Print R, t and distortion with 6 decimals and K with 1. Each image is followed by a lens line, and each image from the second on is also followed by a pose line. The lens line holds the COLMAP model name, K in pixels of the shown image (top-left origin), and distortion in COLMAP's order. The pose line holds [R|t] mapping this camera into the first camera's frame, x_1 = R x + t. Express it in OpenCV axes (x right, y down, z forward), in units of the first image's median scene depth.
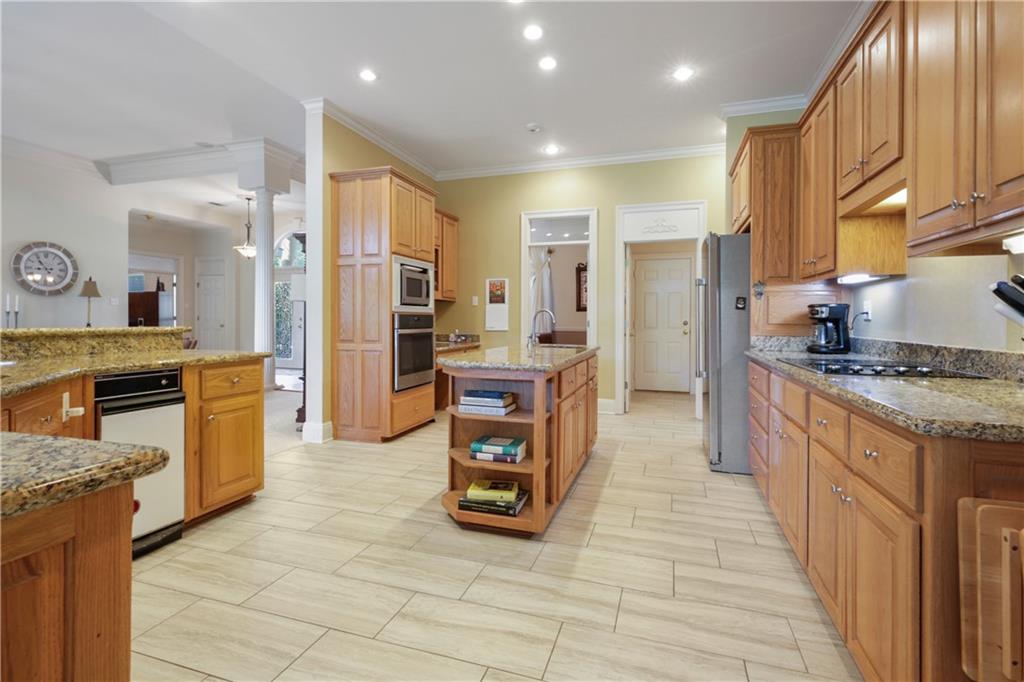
lens RADIAL K [[476.5, 0, 518.4], [0, 476.5, 320.9], [0, 0, 1]] dist [0.000139, -0.000085]
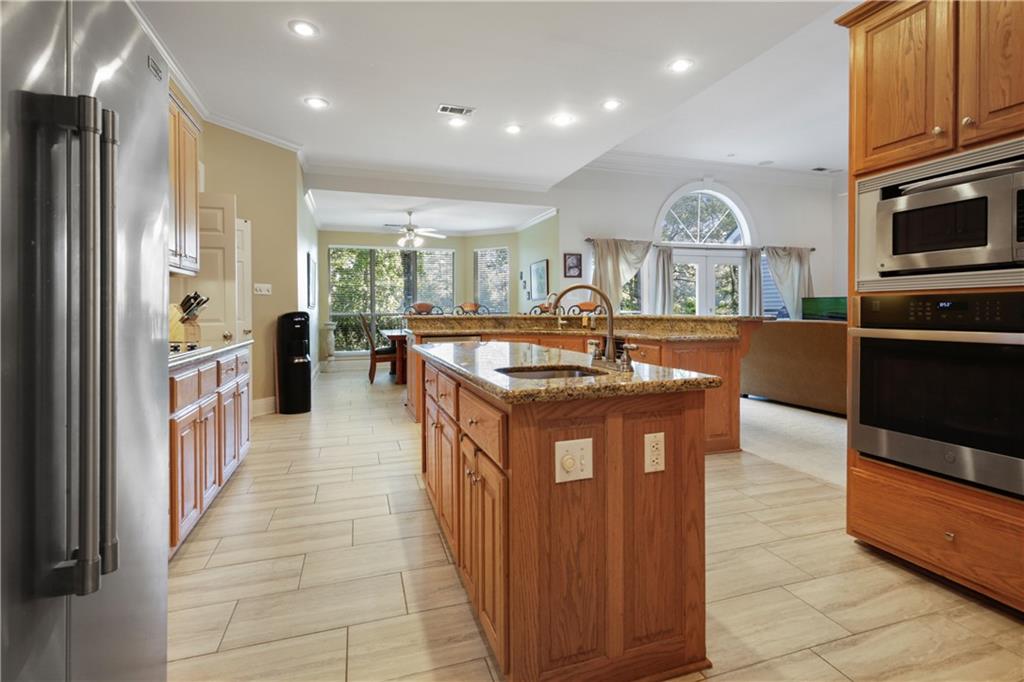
lens RADIAL K [[476.5, 0, 510.2], [0, 476.5, 311.7], [0, 0, 1]] dist [0.000139, -0.000085]
pose [[-0.811363, -0.003506, -0.584532, 0.547577], [-0.004092, 0.999992, -0.000318, 0.005155], [0.584528, 0.002134, -0.811370, 1.971803]]
